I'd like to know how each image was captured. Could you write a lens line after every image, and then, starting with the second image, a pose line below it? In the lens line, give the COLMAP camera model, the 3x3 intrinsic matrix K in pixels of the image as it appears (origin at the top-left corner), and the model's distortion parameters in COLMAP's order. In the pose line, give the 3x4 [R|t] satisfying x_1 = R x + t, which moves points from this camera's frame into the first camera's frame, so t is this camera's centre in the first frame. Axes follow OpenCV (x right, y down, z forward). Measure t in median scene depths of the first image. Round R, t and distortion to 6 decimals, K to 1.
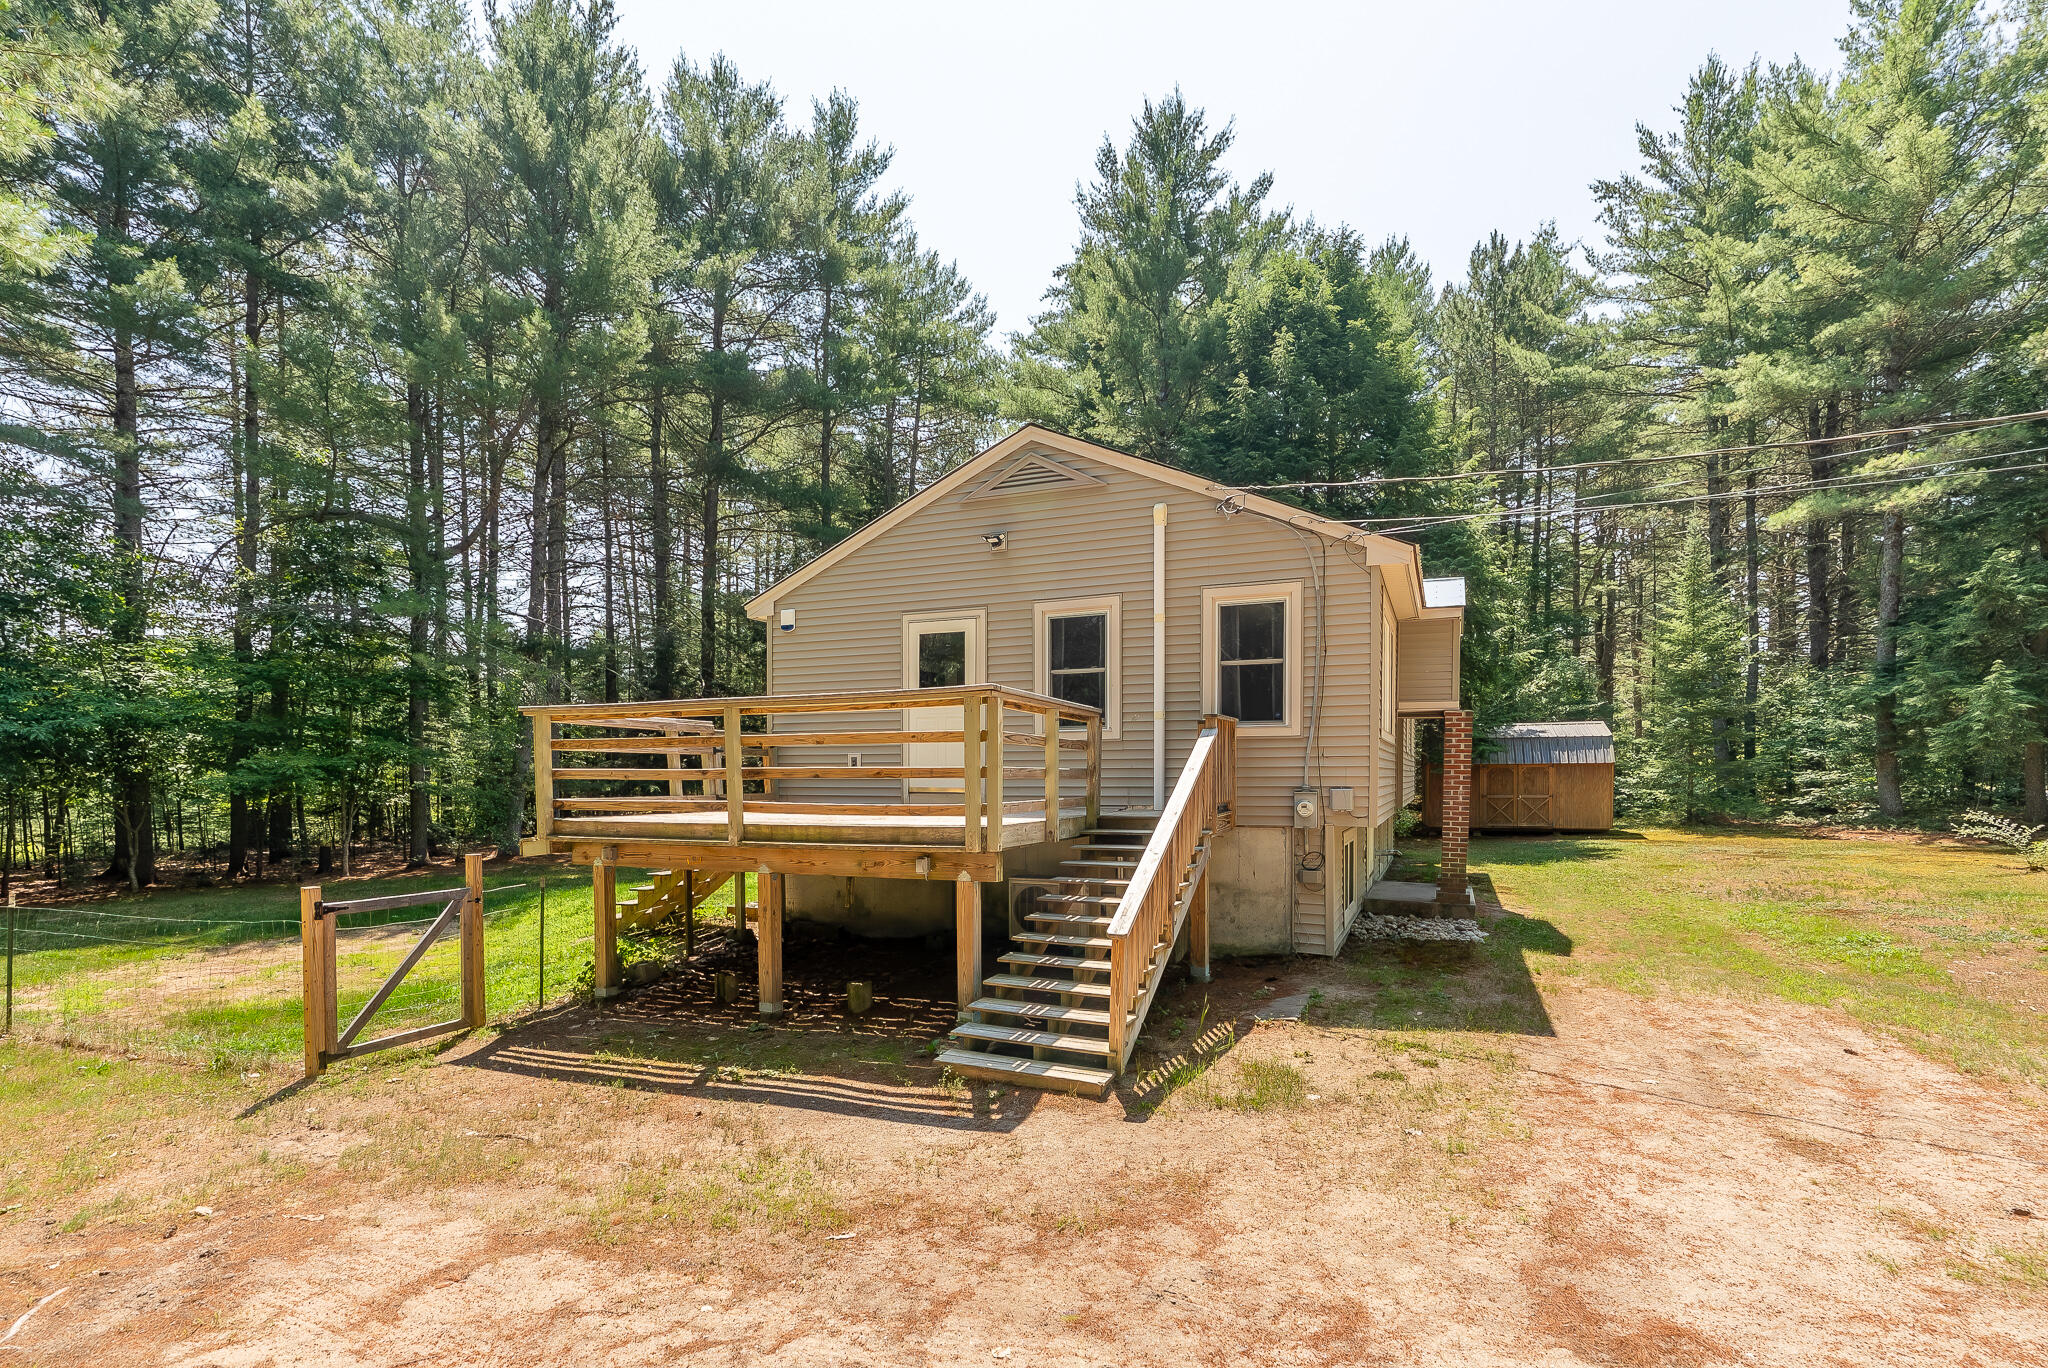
lens RADIAL K [[937.7, 0, 1116.5], [0, 937.7, 773.6], [0, 0, 1]] dist [-0.000379, -0.000183]
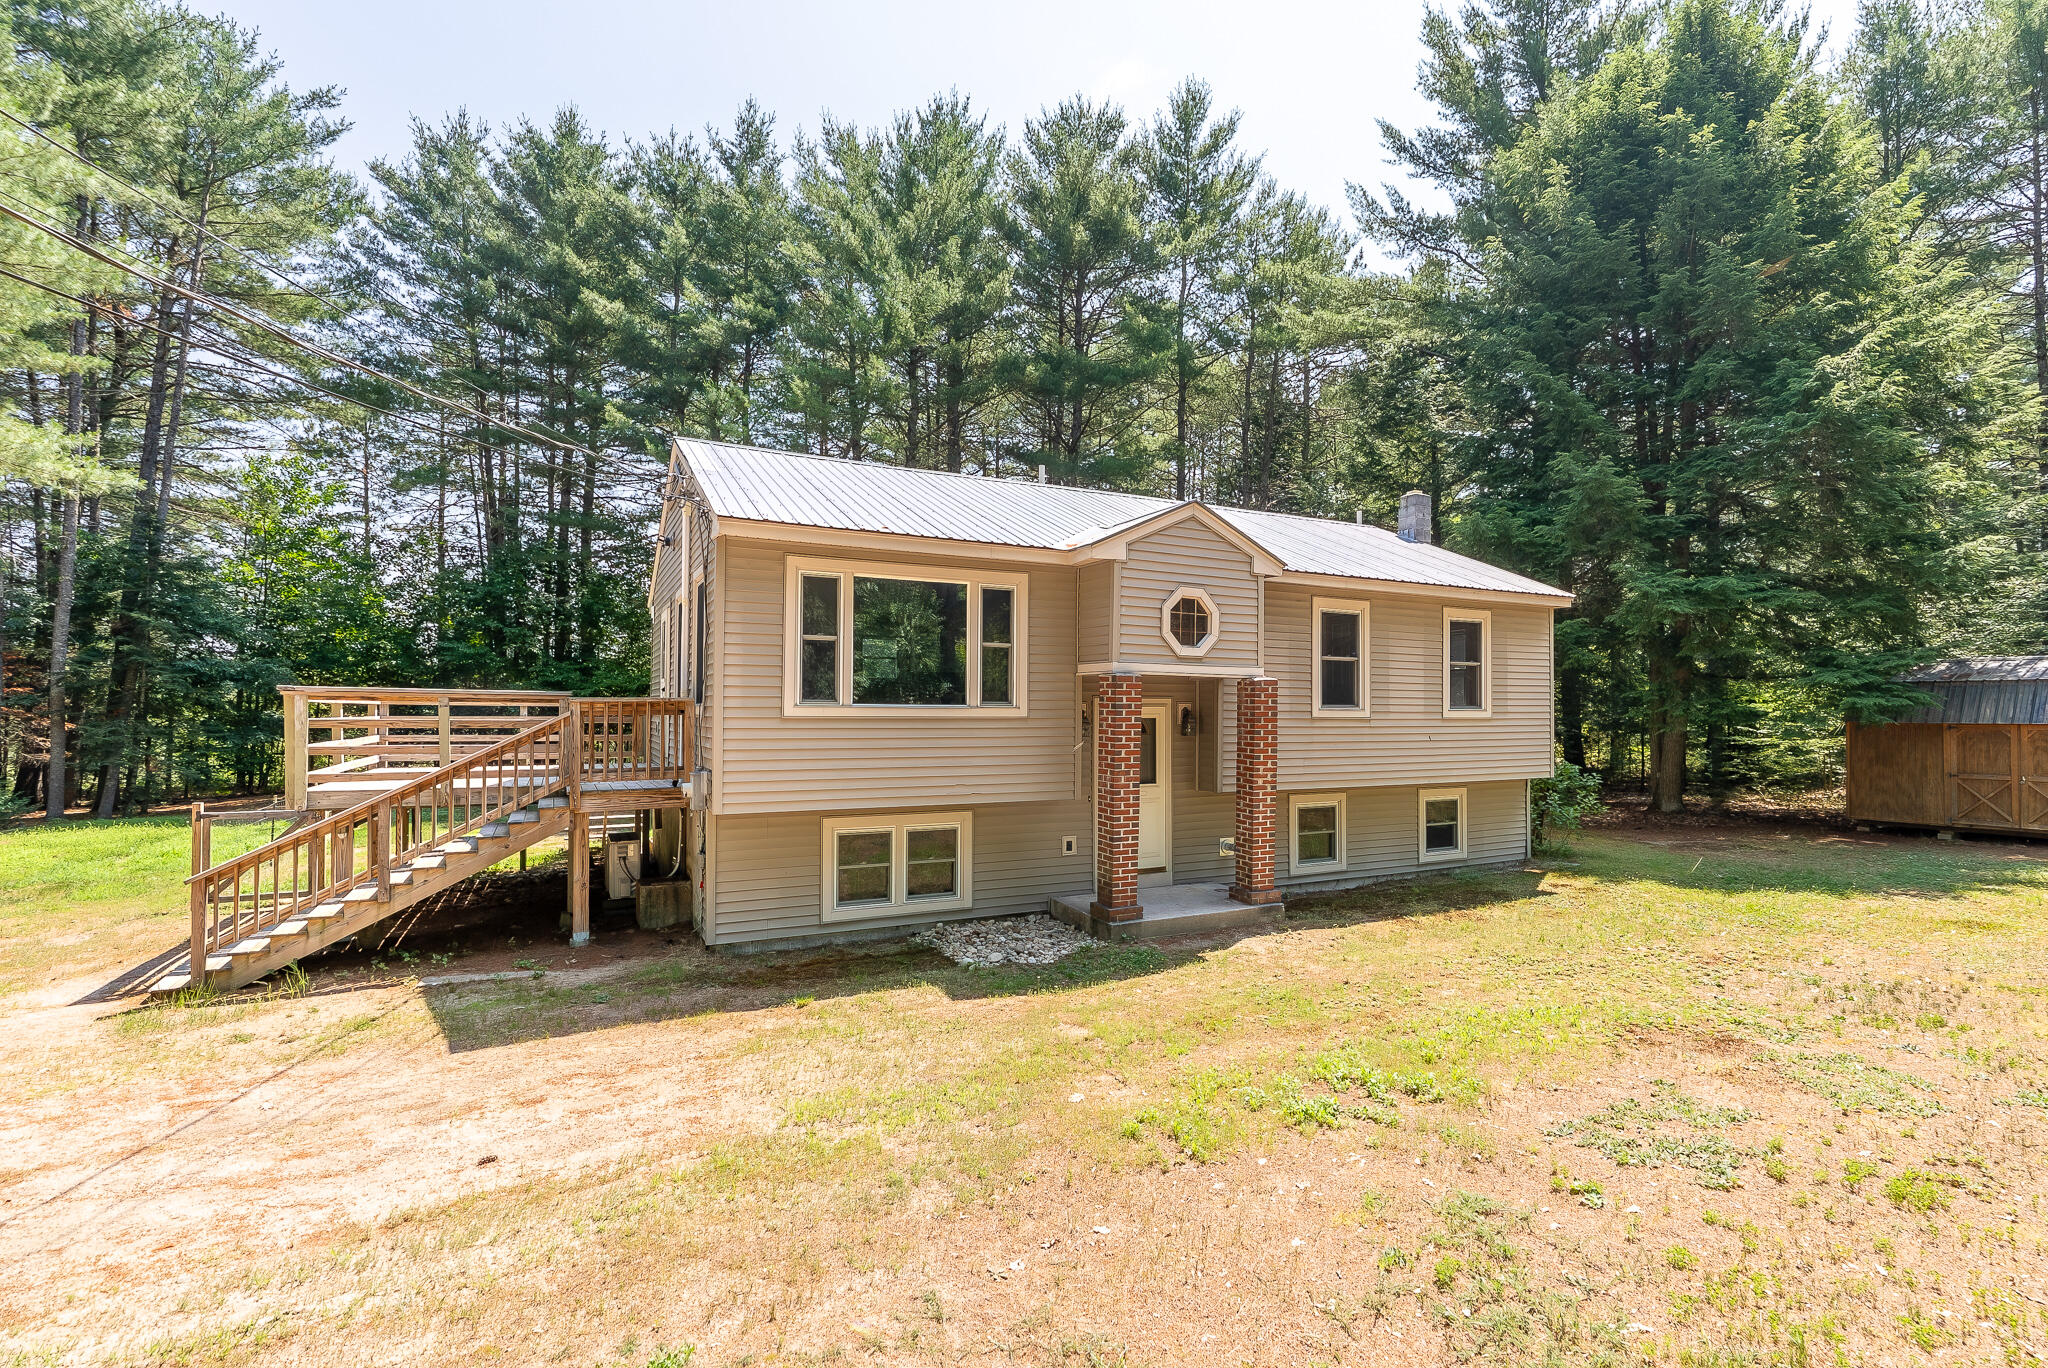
lens RADIAL K [[937.7, 0, 1032.7], [0, 937.7, 695.2], [0, 0, 1]] dist [-0.000379, -0.000183]
pose [[0.767040, -0.009260, -0.641532, 0.941378], [-0.011022, 0.999558, -0.027607, -0.032511], [0.641504, 0.028247, 0.766599, 0.411649]]
